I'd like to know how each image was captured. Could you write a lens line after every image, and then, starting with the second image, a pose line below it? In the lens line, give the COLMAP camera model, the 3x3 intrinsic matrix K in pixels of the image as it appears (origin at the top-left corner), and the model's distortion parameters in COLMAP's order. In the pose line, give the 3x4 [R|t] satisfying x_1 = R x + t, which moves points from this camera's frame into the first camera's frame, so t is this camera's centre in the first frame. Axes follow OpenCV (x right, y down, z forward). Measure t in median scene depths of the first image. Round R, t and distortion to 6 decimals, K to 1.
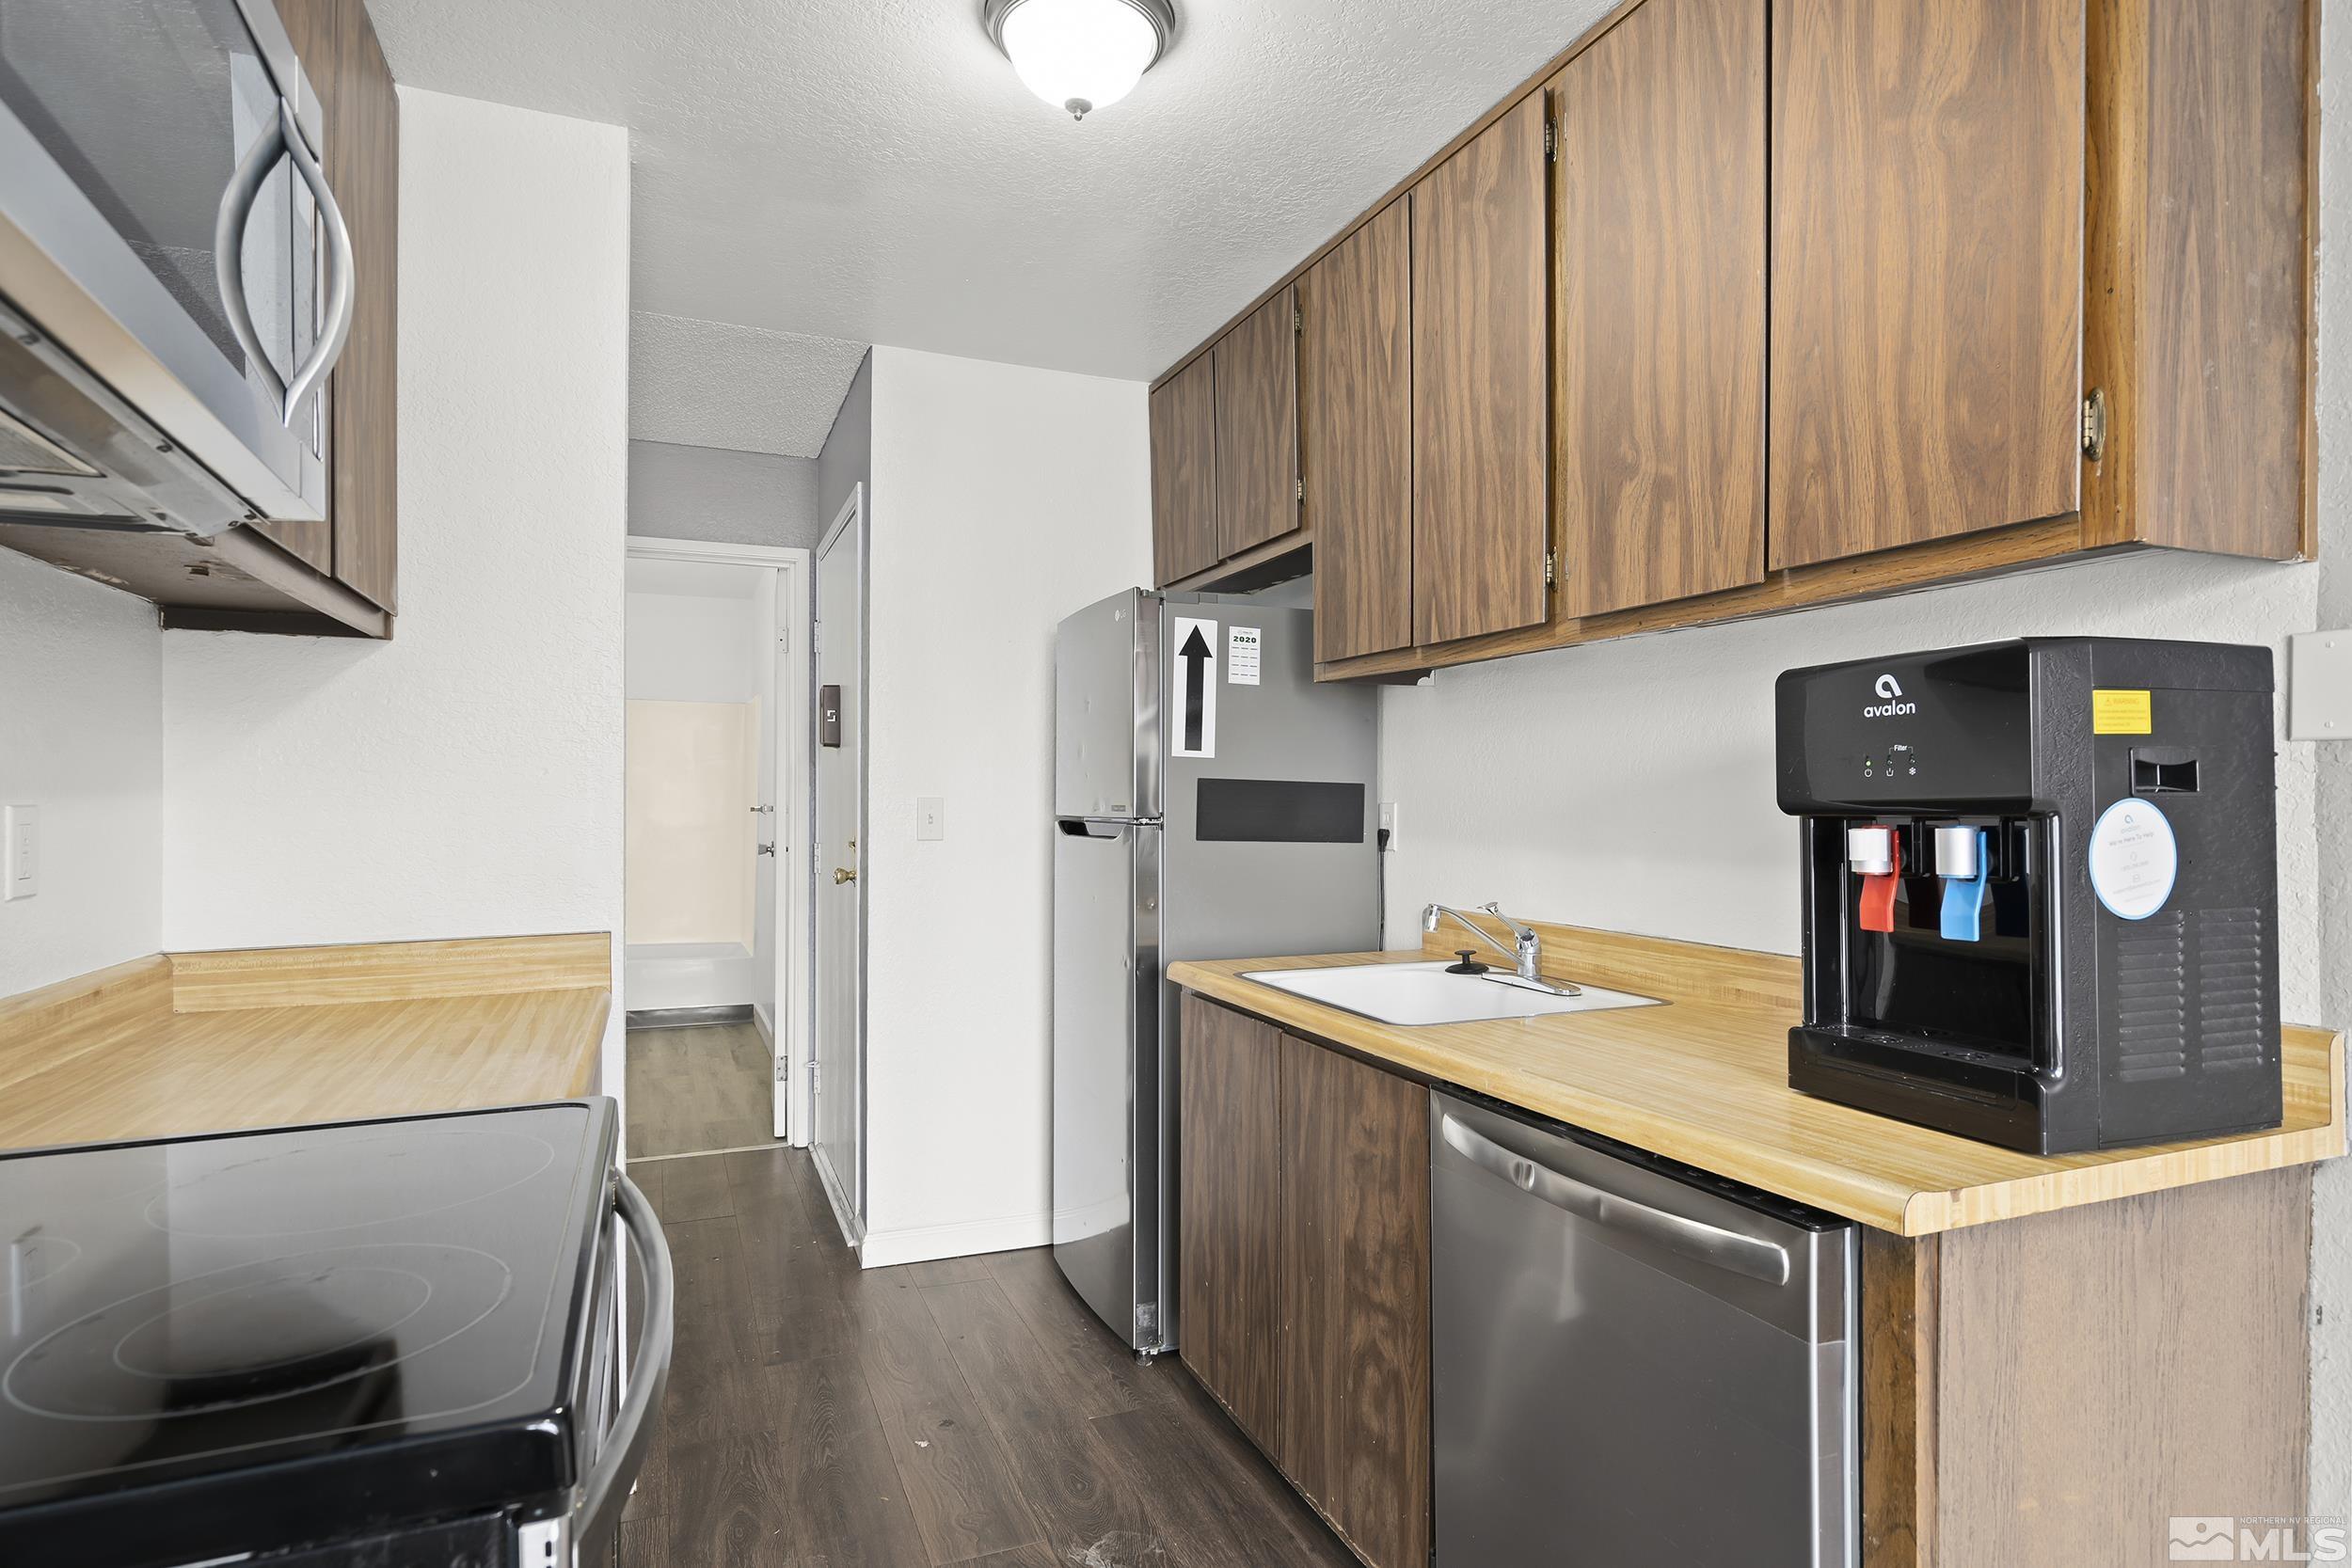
lens RADIAL K [[1256.9, 0, 1180.0], [0, 1256.9, 795.6], [0, 0, 1]] dist [-0.004251, 0.008610]
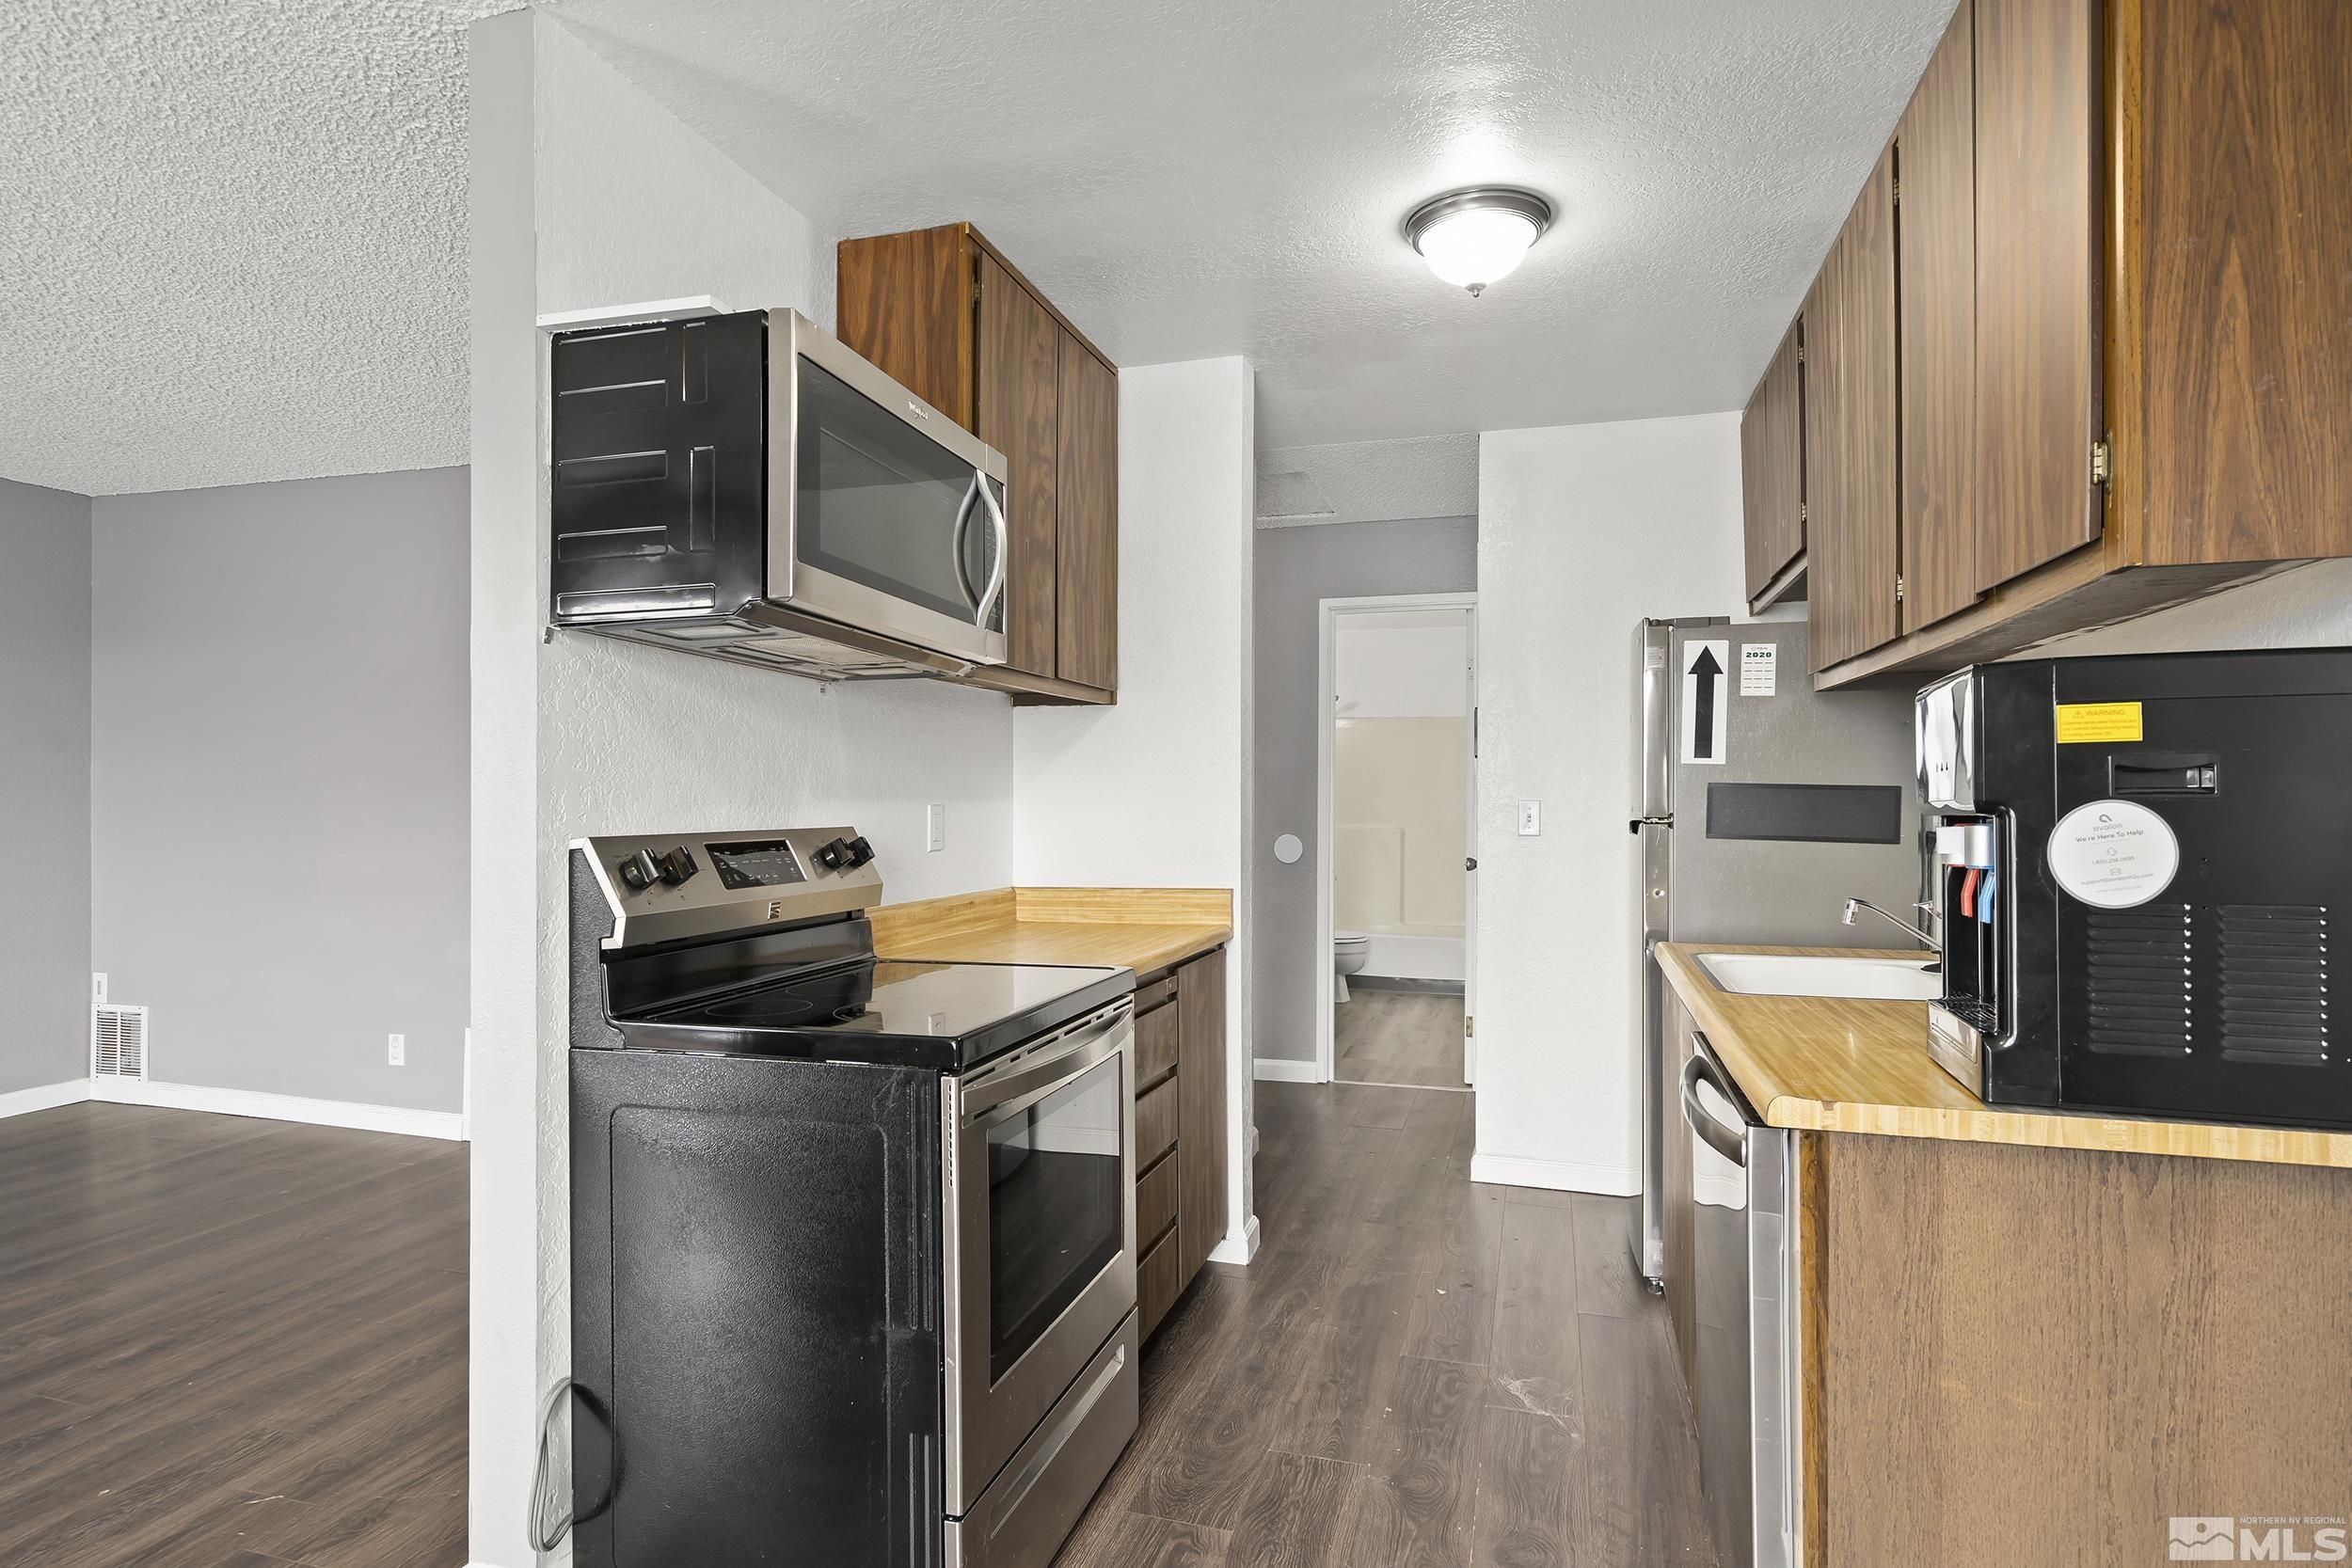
lens RADIAL K [[1256.9, 0, 1151.2], [0, 1256.9, 790.5], [0, 0, 1]] dist [-0.004251, 0.008610]
pose [[0.762545, -0.006249, -0.646905, 0.663780], [0.002084, 0.999972, -0.007202, 0.000193], [0.646931, 0.004144, 0.762537, -0.319532]]
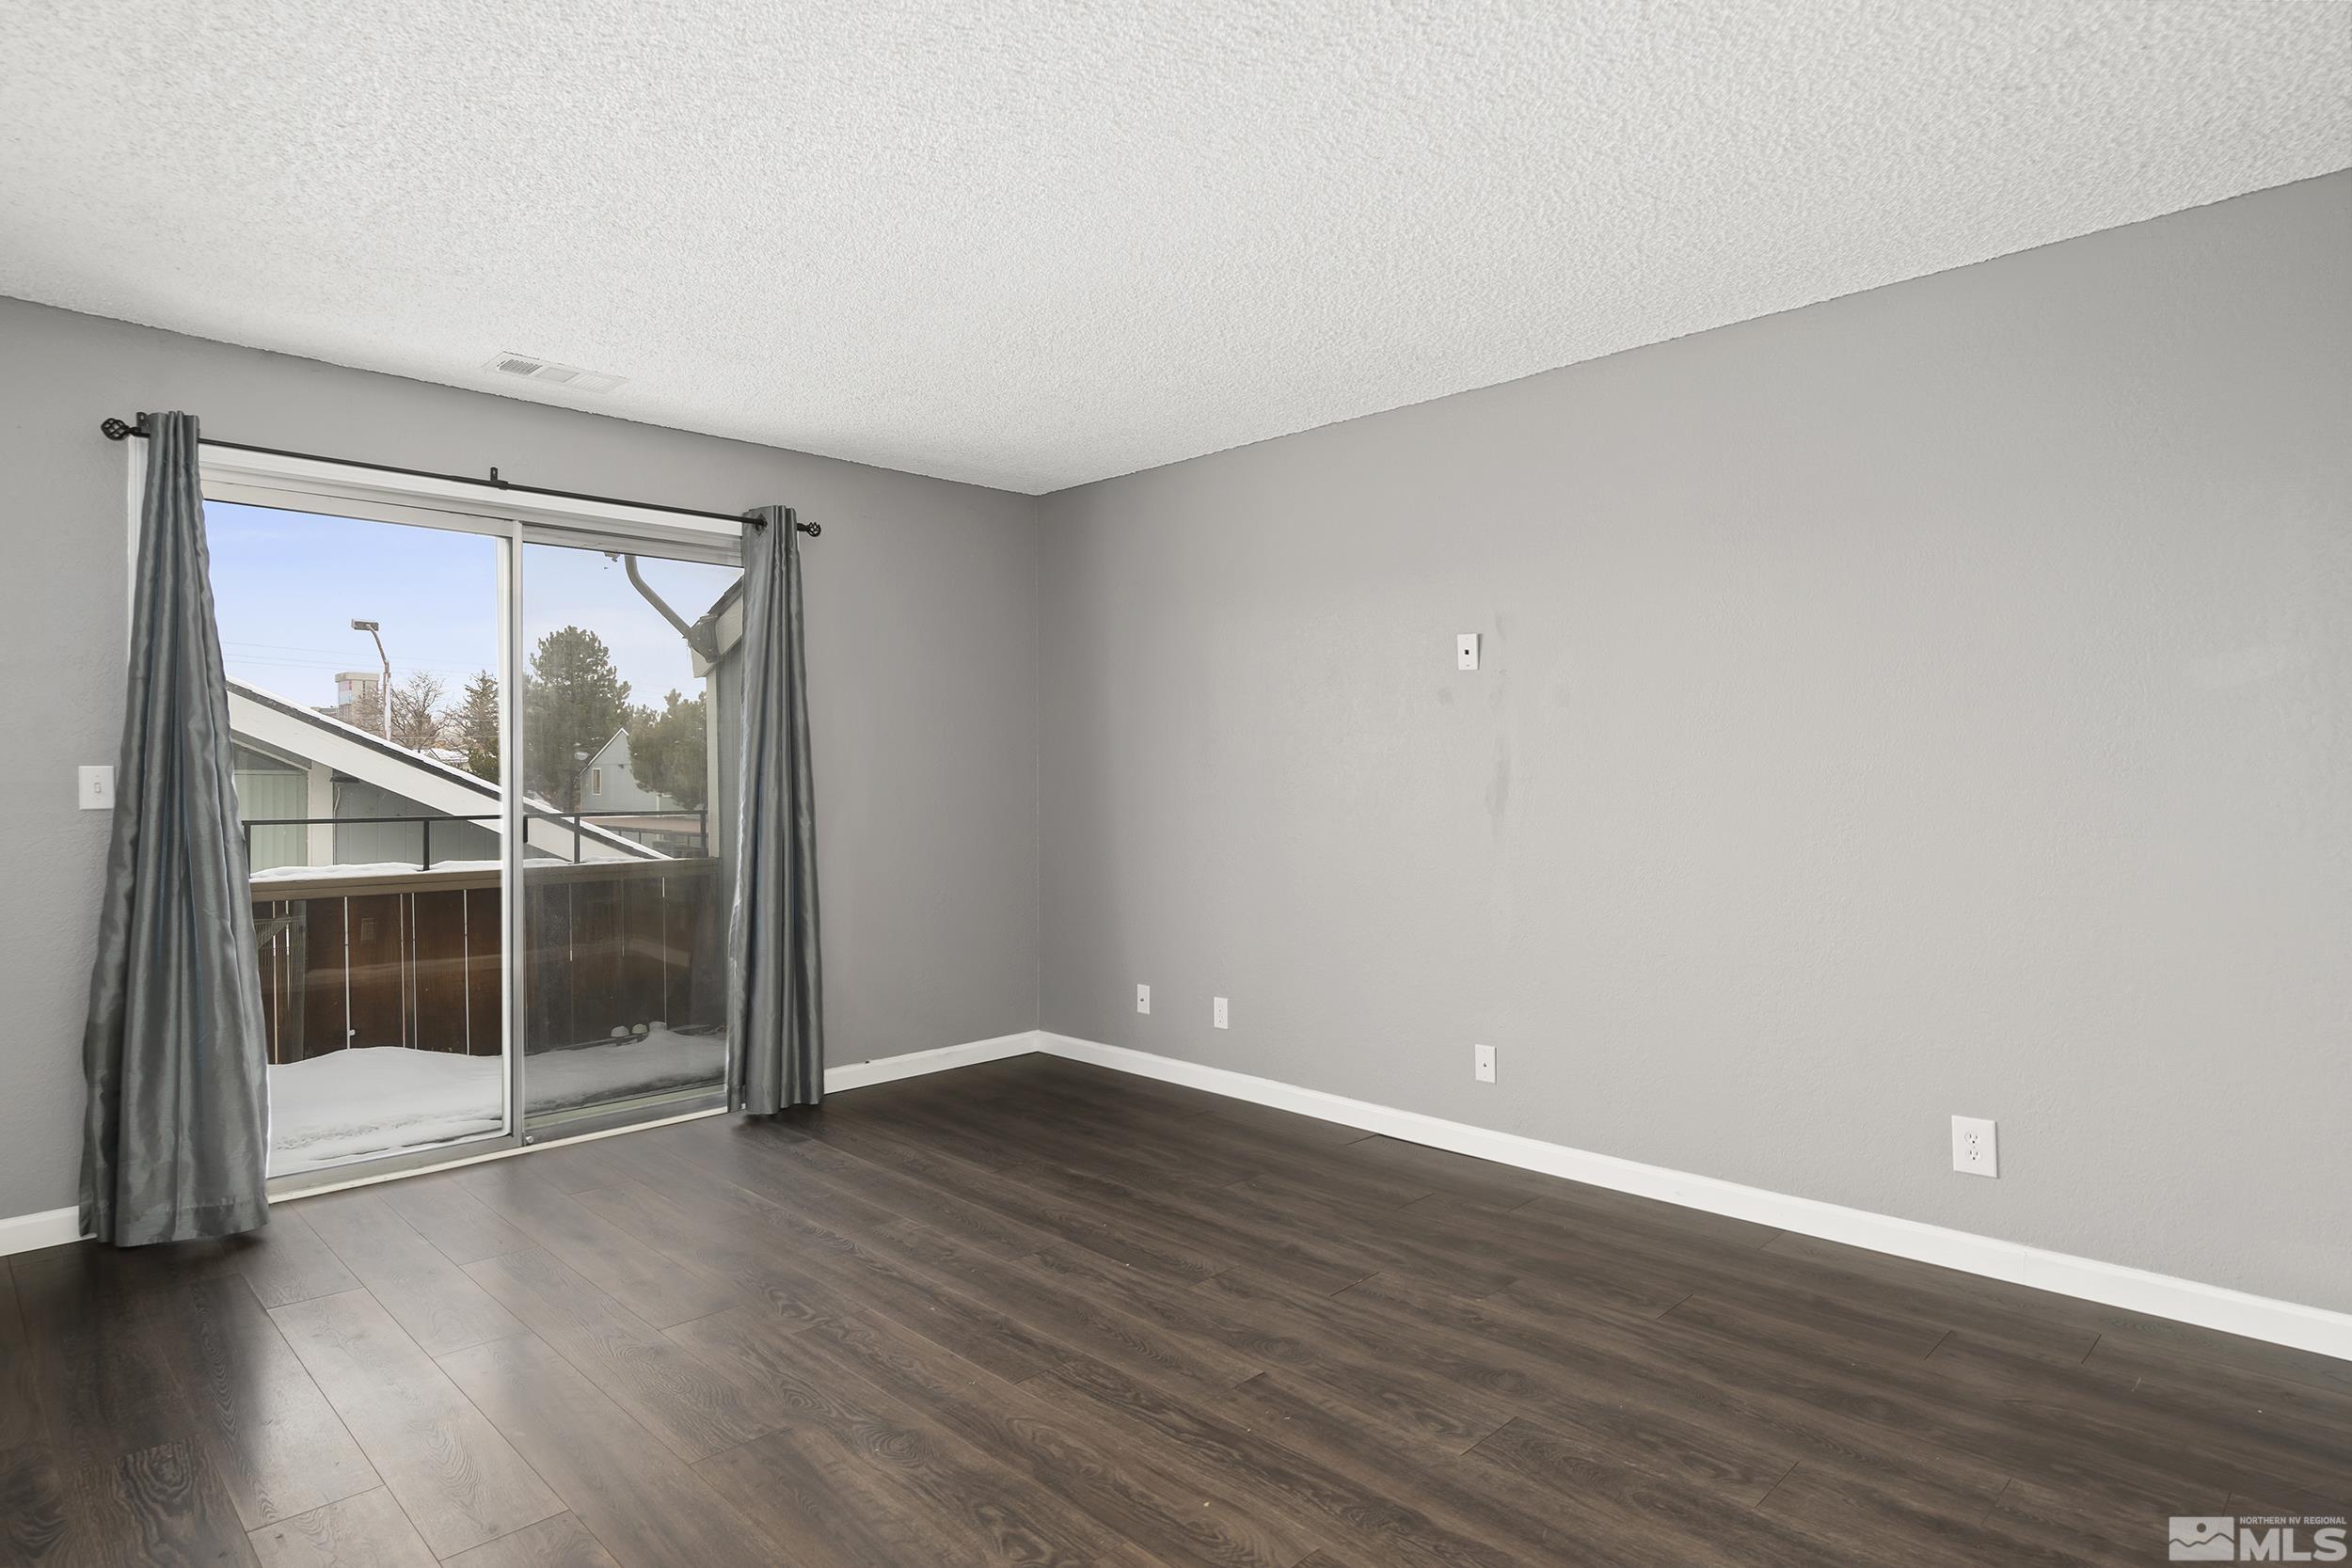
lens RADIAL K [[1256.9, 0, 1178.7], [0, 1256.9, 779.3], [0, 0, 1]] dist [-0.004251, 0.008610]
pose [[-0.923389, -0.006019, -0.383818, -1.501256], [-0.004192, 0.999976, -0.005596, 0.018972], [0.383842, -0.003558, -0.923392, 1.287122]]
